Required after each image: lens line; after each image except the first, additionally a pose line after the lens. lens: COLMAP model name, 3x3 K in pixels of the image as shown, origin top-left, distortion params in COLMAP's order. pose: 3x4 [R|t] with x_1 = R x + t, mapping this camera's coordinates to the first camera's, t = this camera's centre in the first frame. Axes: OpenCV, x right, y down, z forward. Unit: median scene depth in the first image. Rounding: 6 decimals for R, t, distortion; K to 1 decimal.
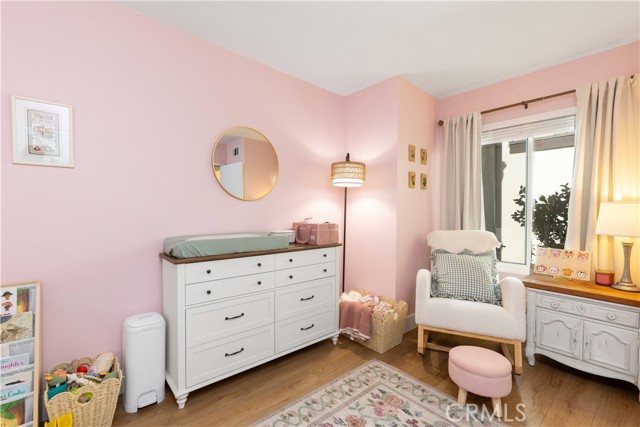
lens RADIAL K [[293.8, 0, 319.1], [0, 293.8, 212.7], [0, 0, 1]] dist [0.007270, -0.001043]
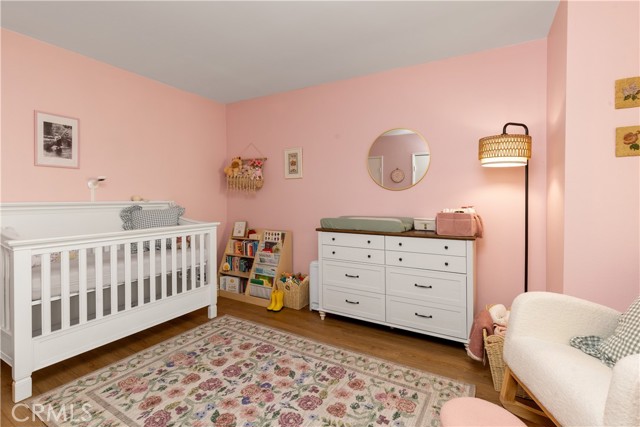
lens RADIAL K [[293.8, 0, 307.0], [0, 293.8, 194.8], [0, 0, 1]] dist [0.007270, -0.001043]
pose [[0.294297, -0.009386, -0.955668, 0.979213], [0.005742, 0.999951, -0.008052, -0.016106], [0.955697, -0.003118, 0.294337, 0.400554]]
